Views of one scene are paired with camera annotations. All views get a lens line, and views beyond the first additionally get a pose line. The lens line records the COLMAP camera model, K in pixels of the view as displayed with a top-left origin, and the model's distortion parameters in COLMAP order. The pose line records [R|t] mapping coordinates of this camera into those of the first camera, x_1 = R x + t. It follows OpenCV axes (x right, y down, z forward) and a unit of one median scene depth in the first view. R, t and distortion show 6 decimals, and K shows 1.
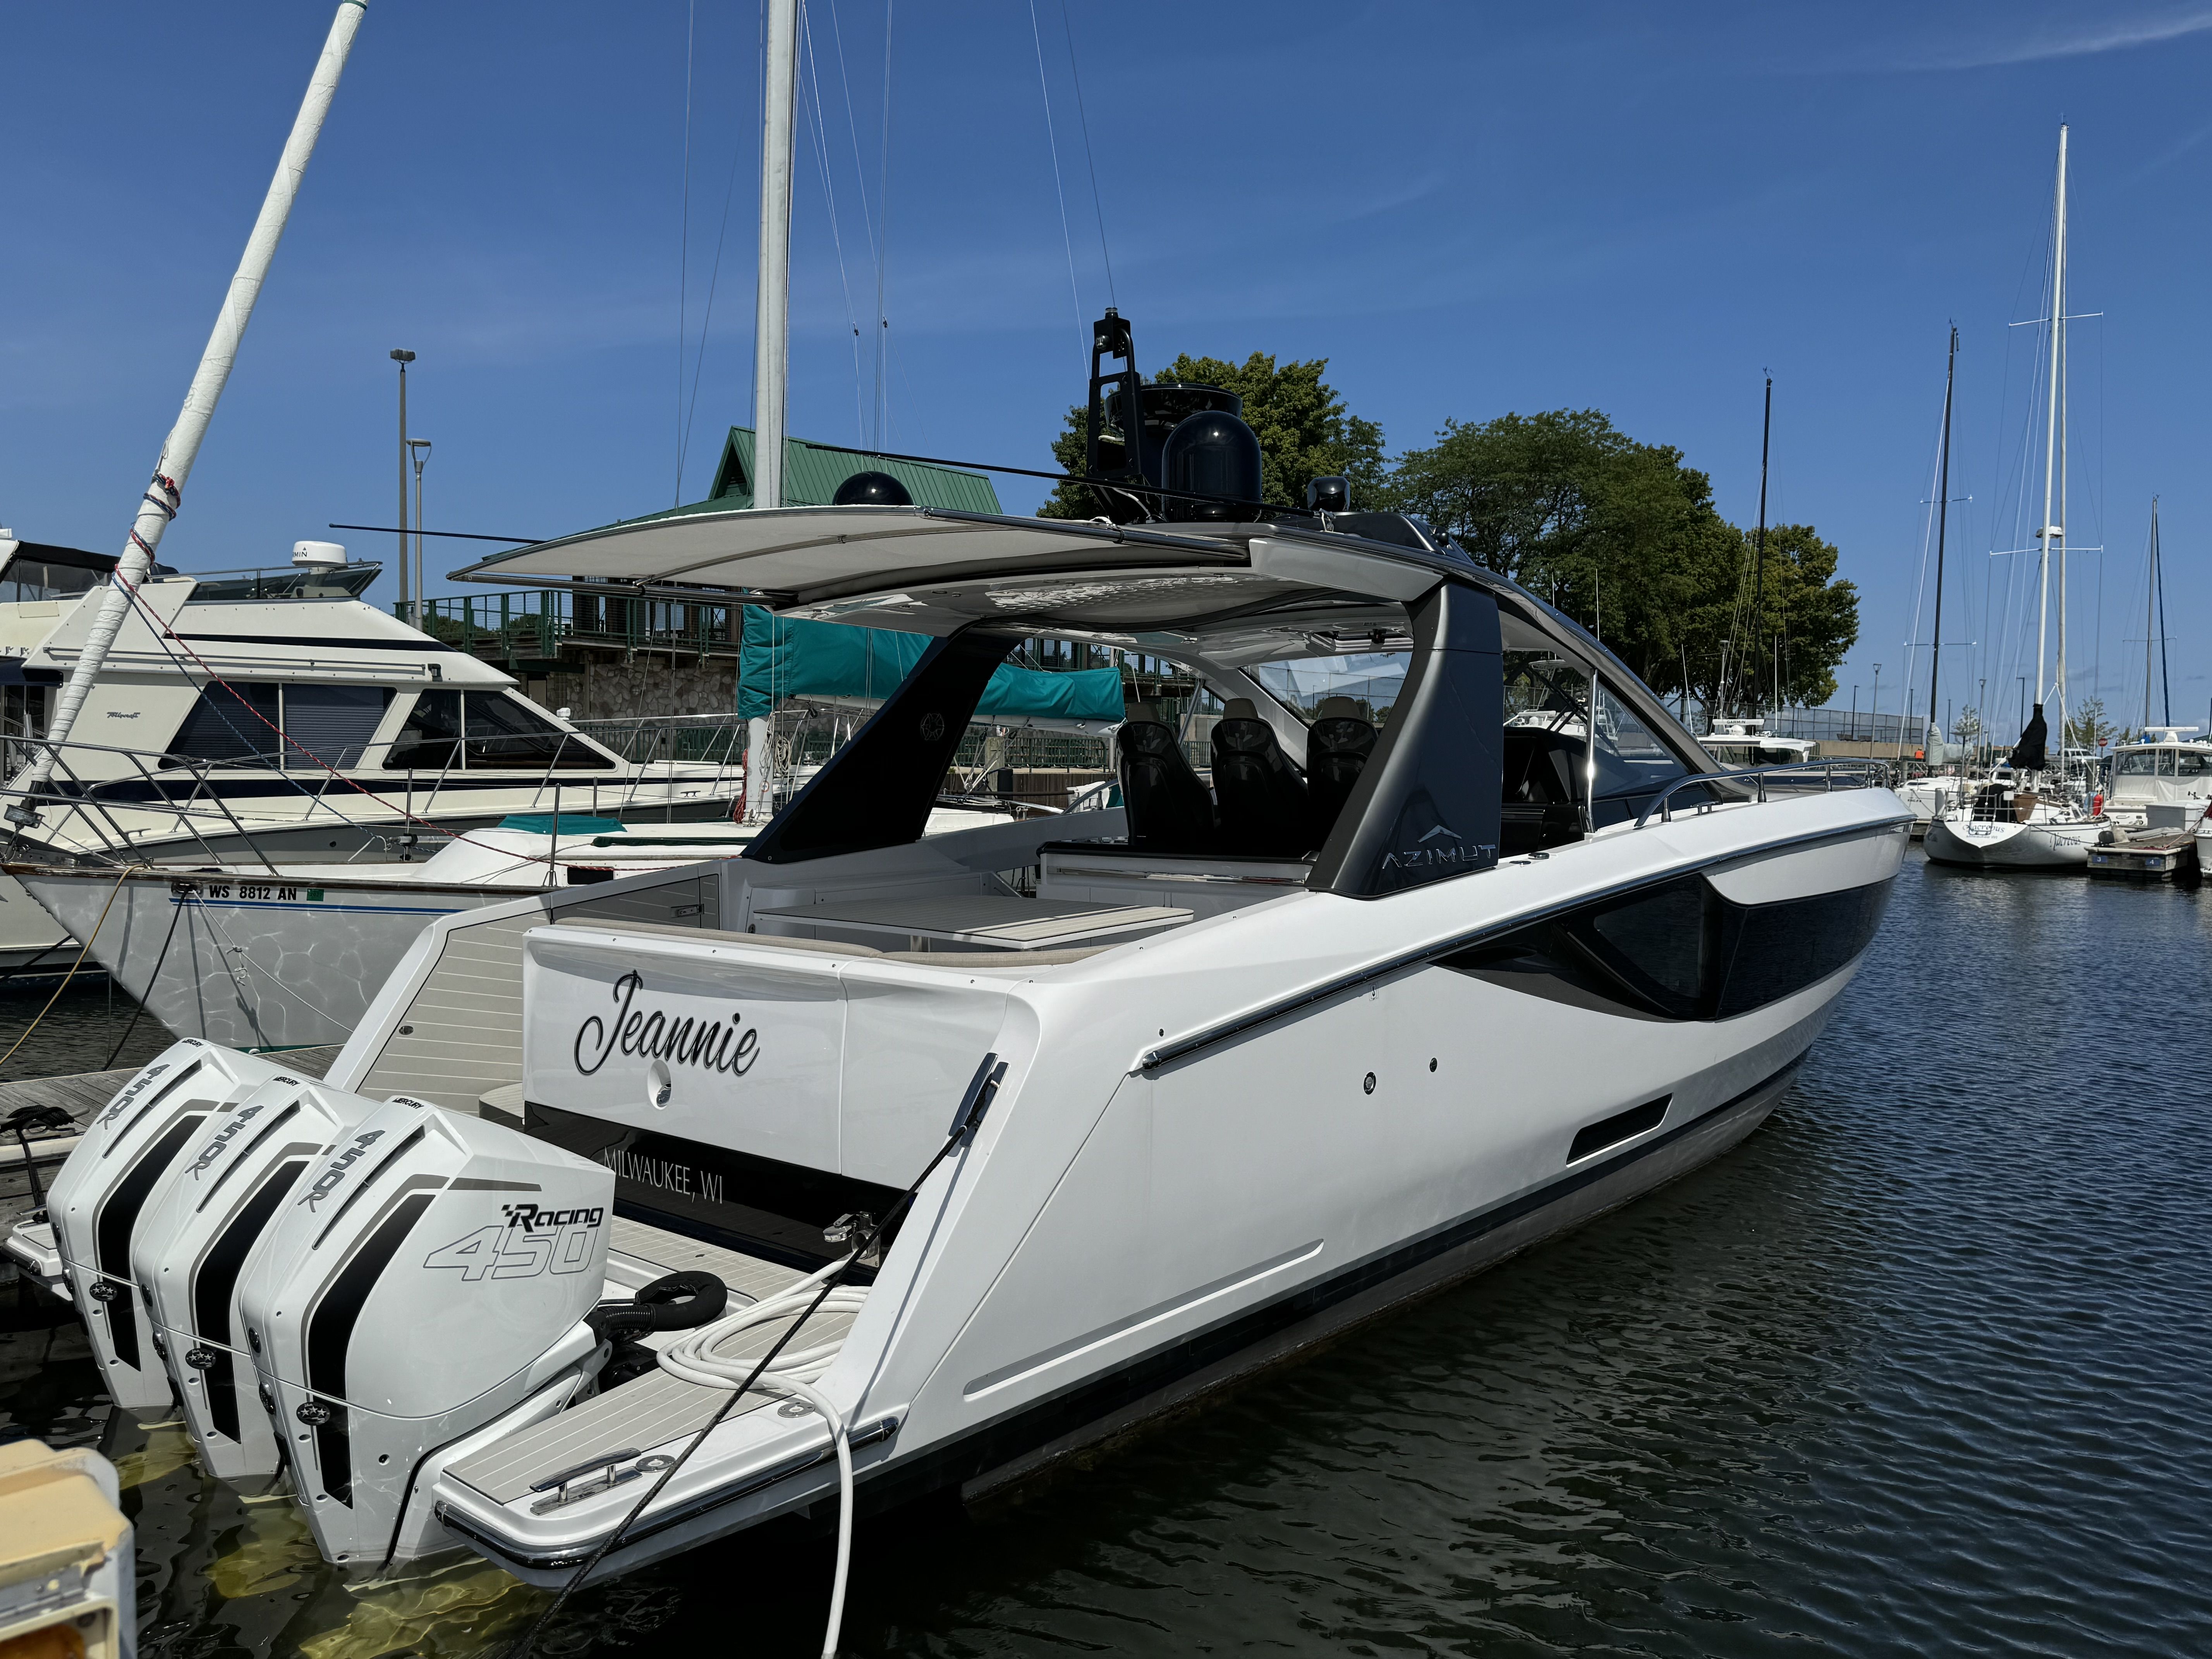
lens RADIAL K [[1713.8, 0, 1097.7], [0, 1713.8, 817.8], [0, 0, 1]] dist [0.151390, -0.244821]
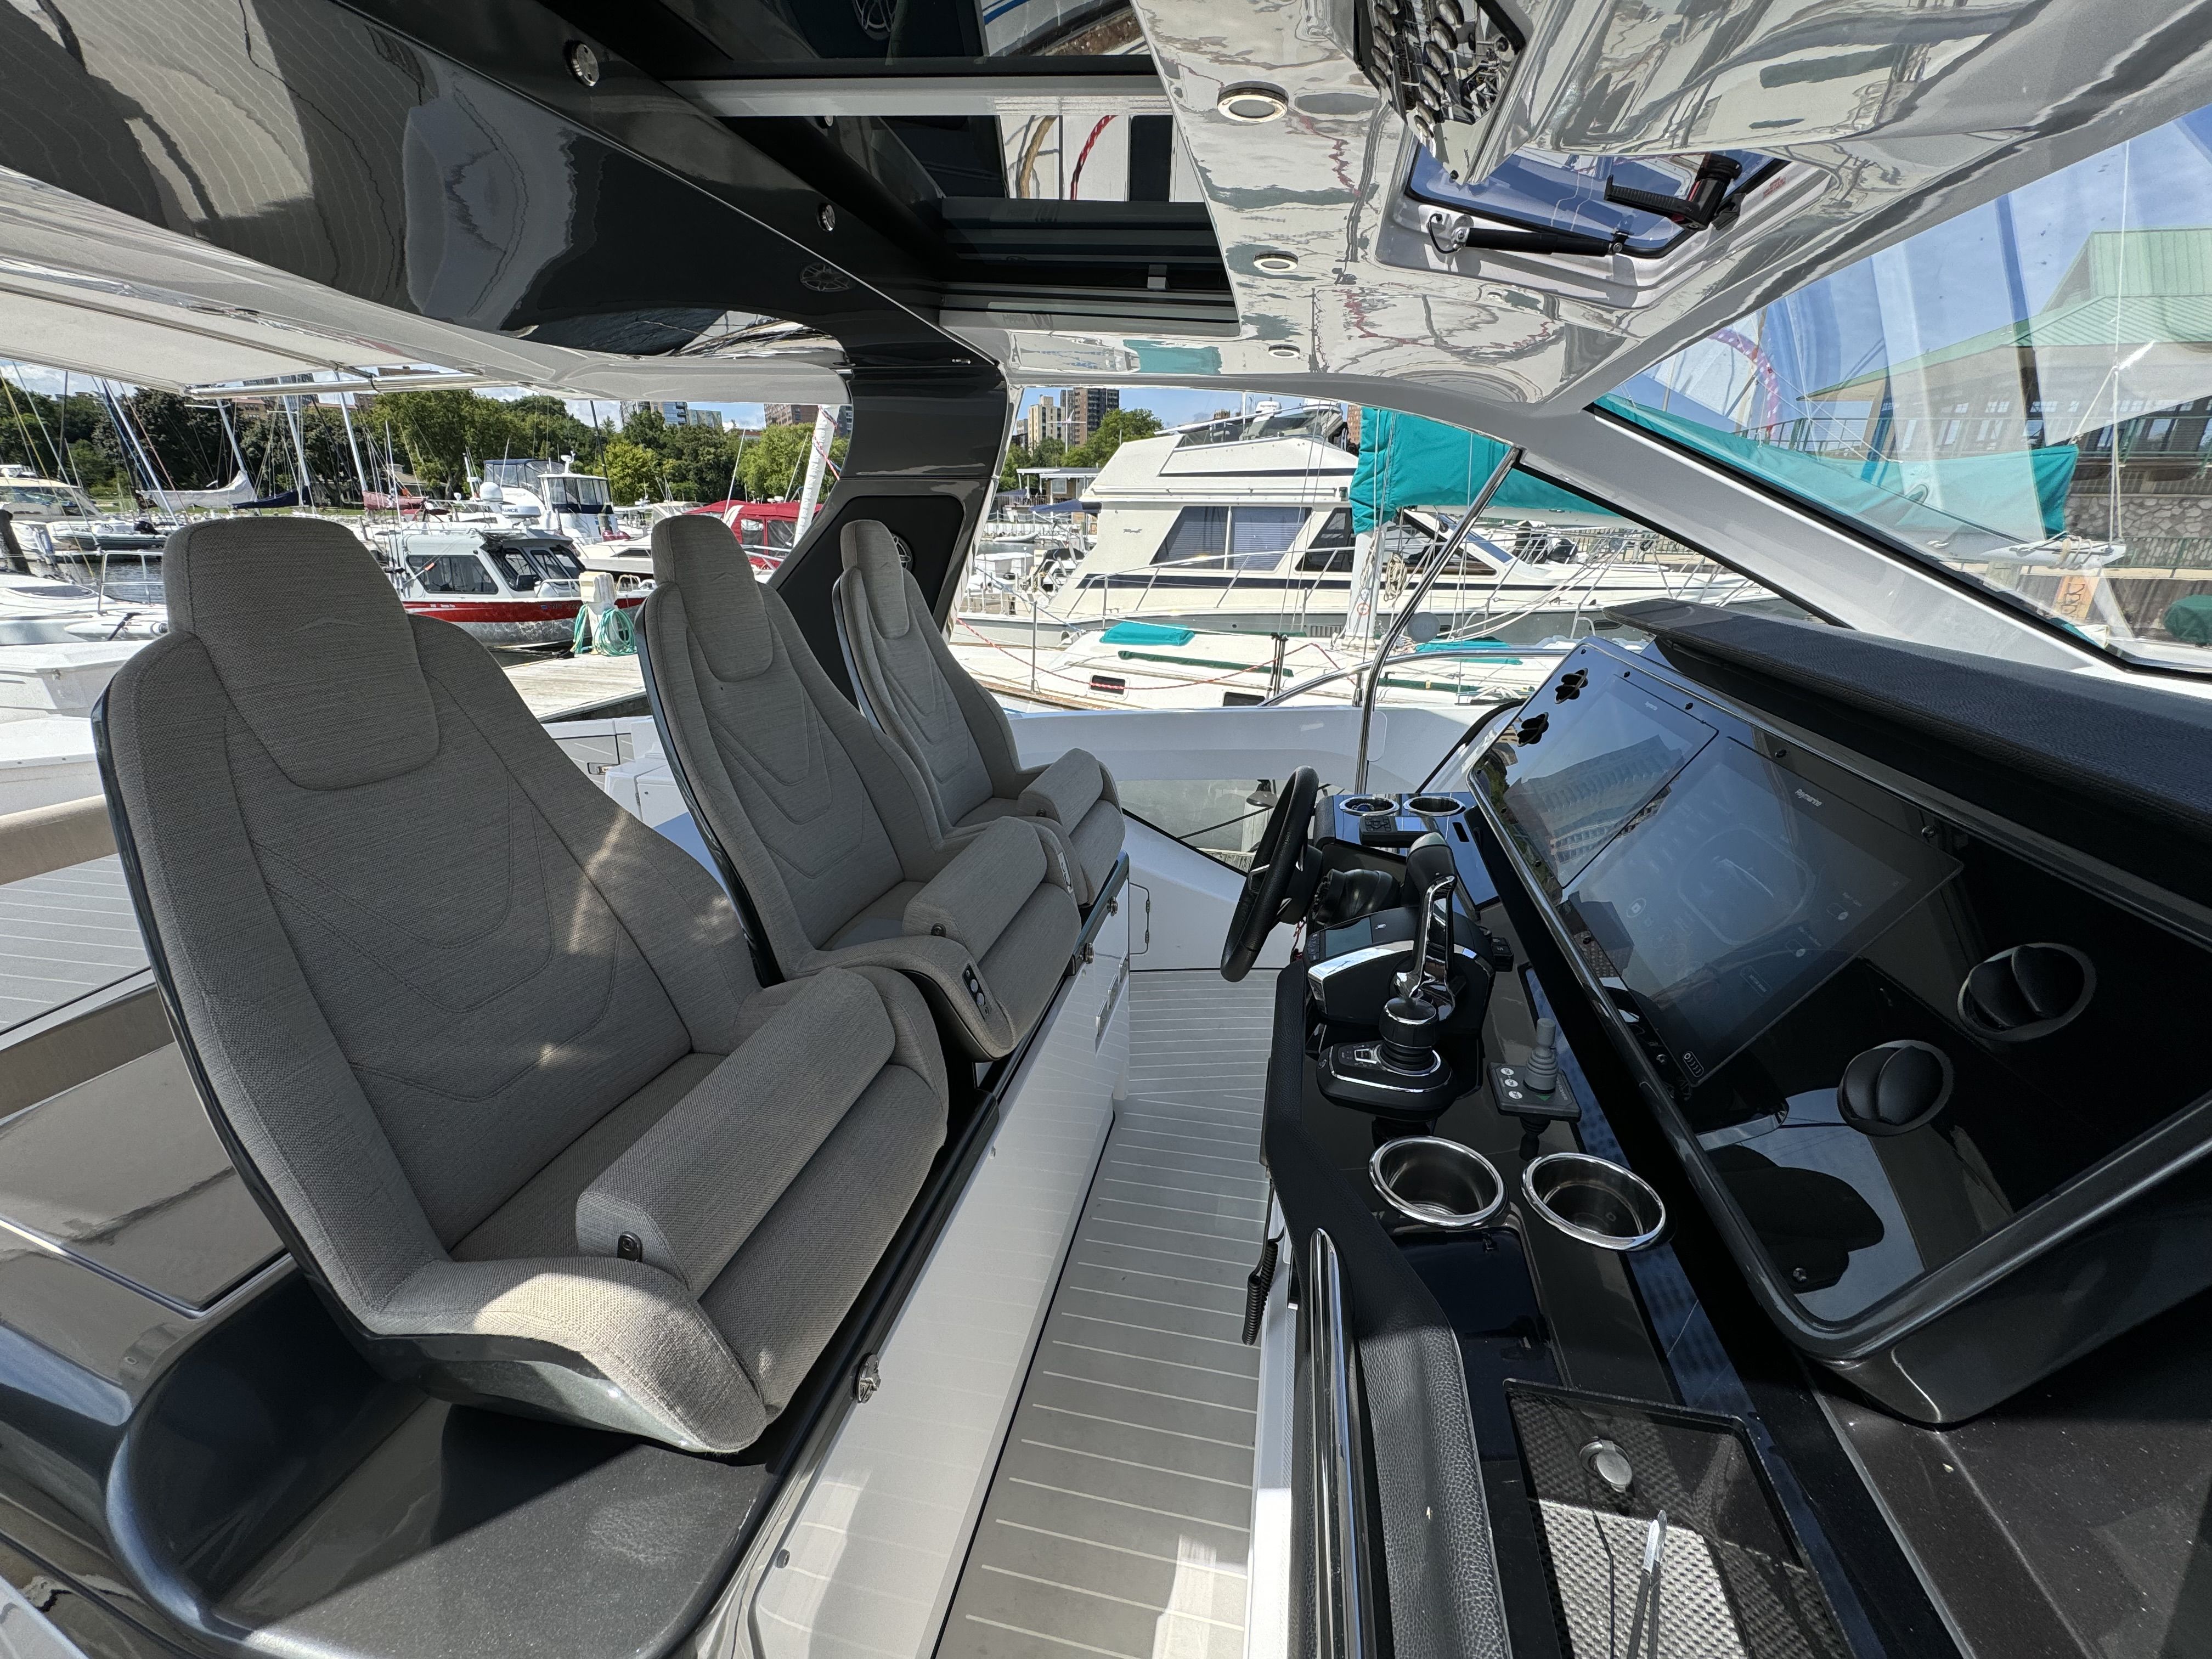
lens RADIAL K [[873.1, 0, 1097.4], [0, 873.1, 832.5], [0, 0, 1]] dist [0.001746, 0.000193]
pose [[0.477838, 0.289607, -0.829336, 0.146173], [-0.045989, 0.951045, 0.305611, -0.034862], [0.877243, -0.107892, 0.467765, 0.518990]]
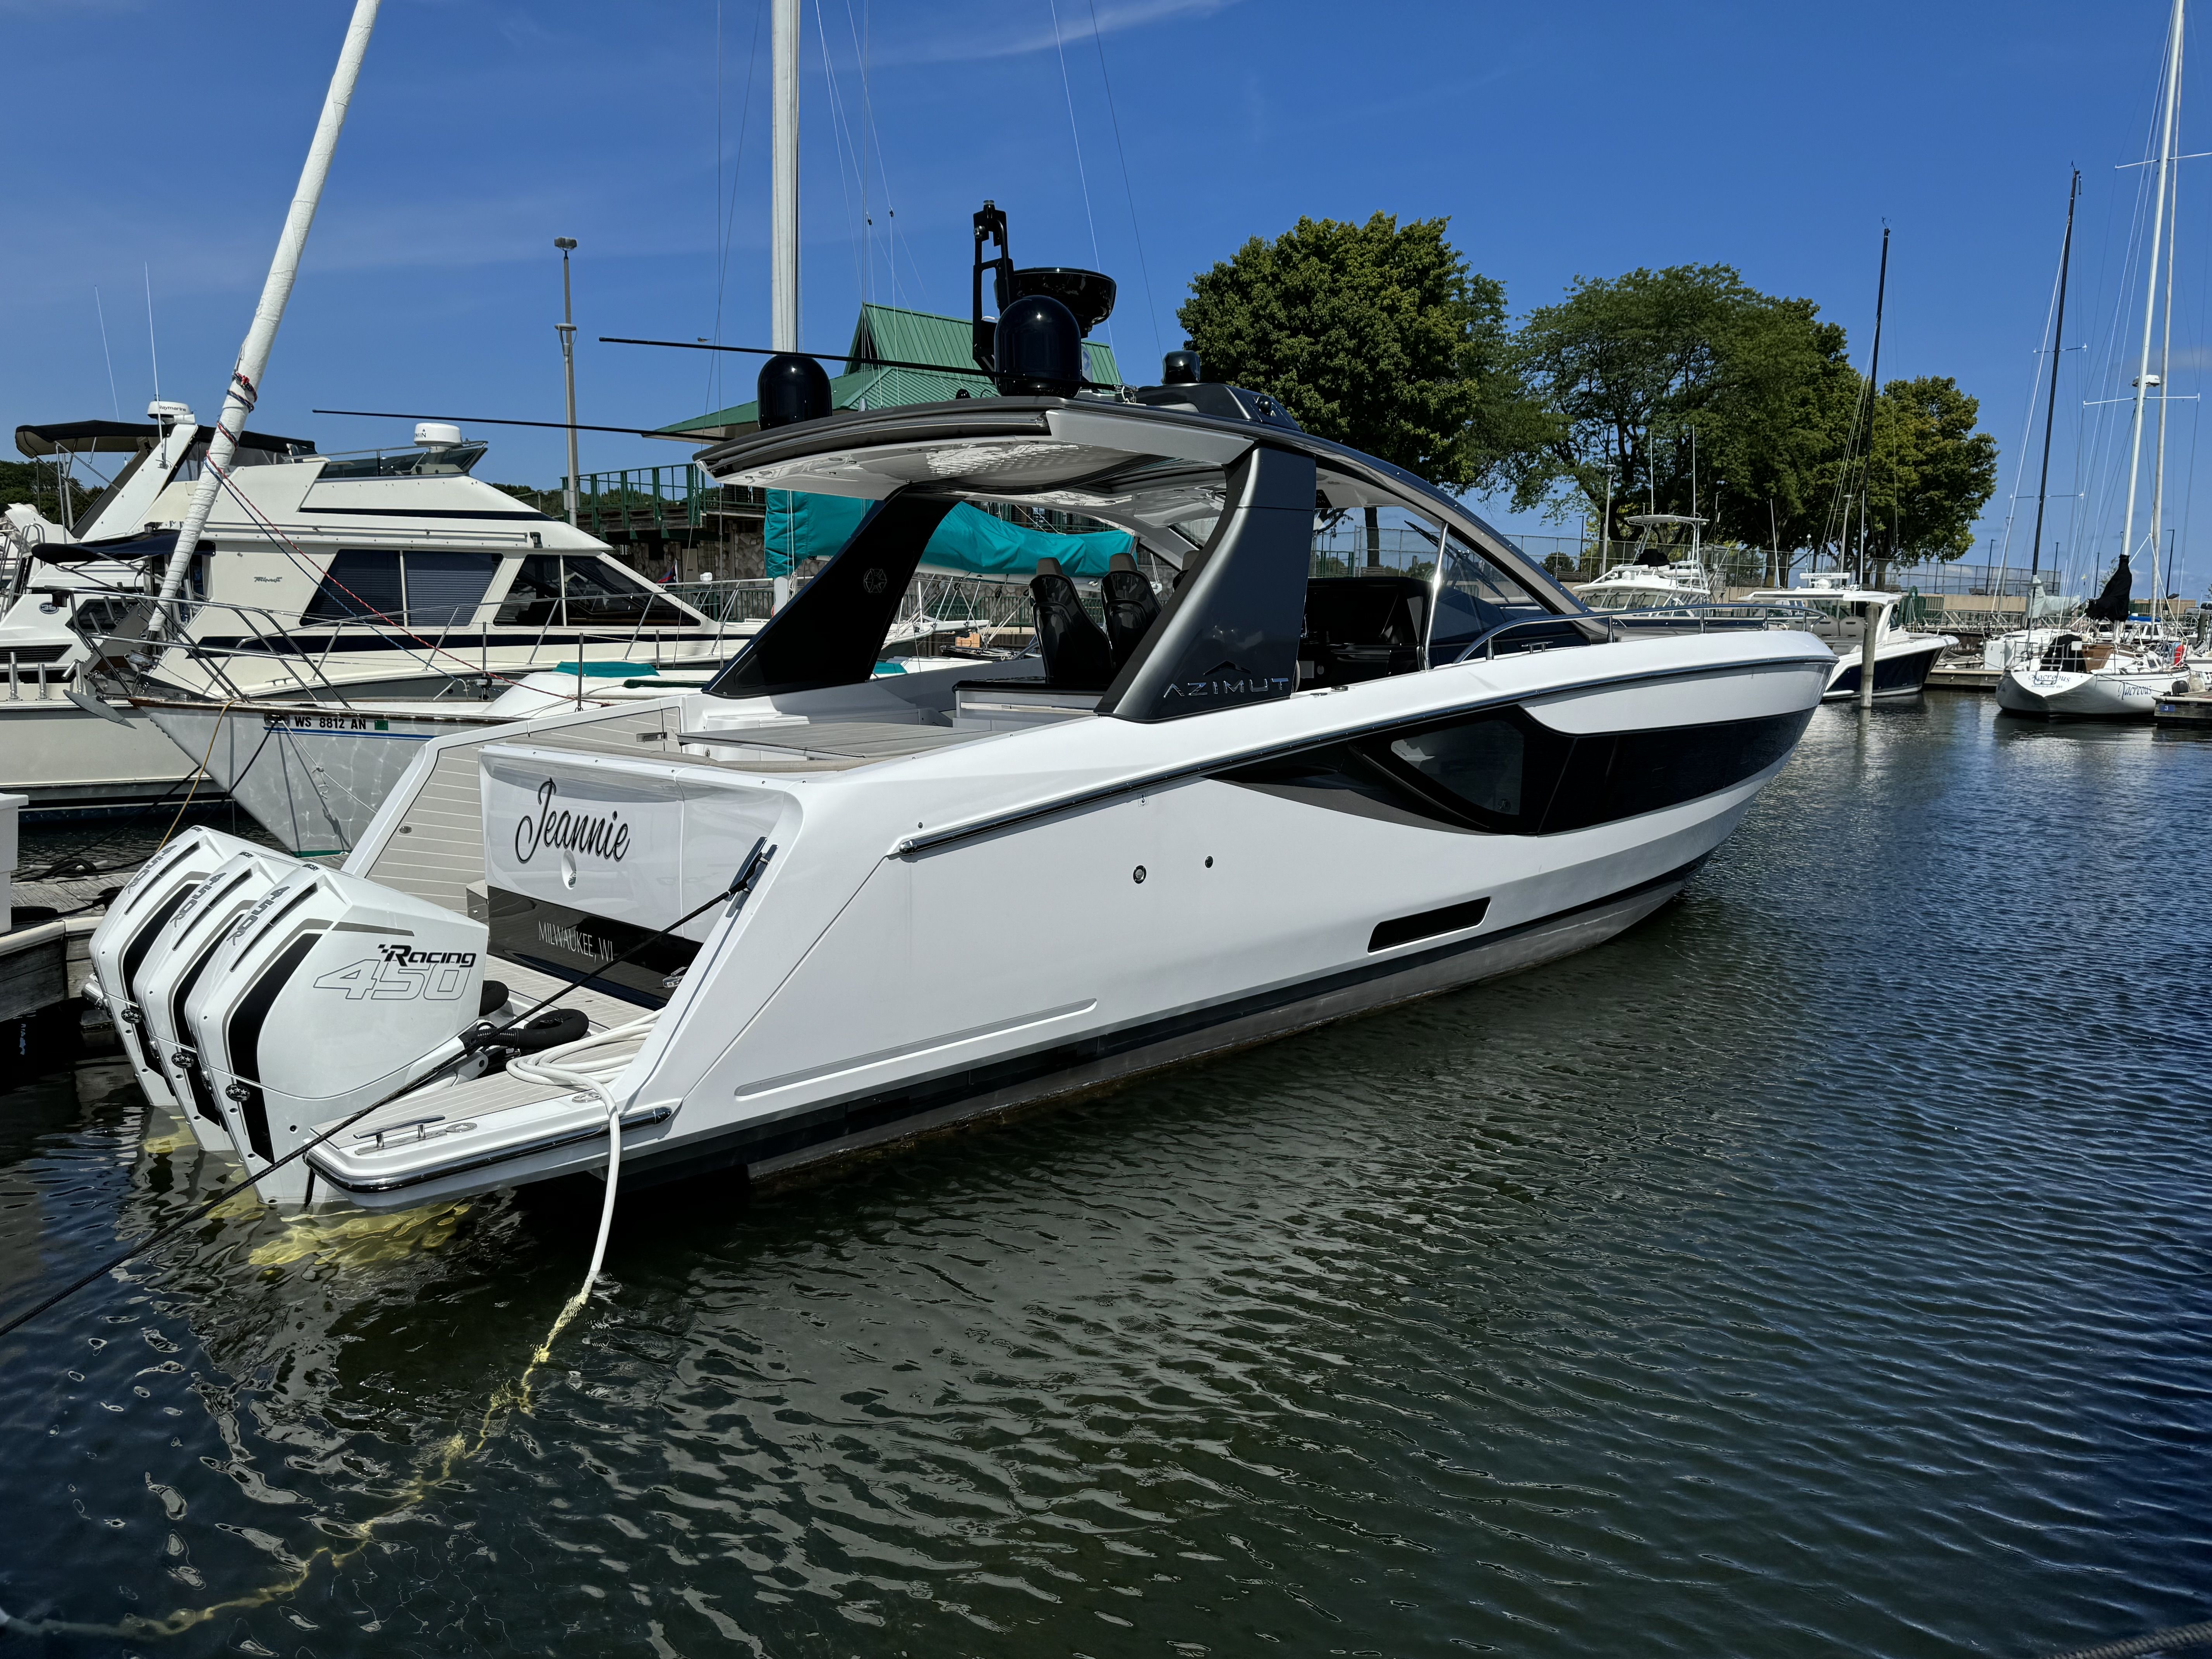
lens RADIAL K [[1640.1, 0, 1106.2], [0, 1640.1, 843.5], [0, 0, 1]] dist [0.082821, -0.130498]
pose [[0.995344, 0.006410, -0.096171, 0.095144], [0.003193, 0.995046, 0.099368, 0.007511], [0.096332, -0.099212, 0.990392, -0.050398]]
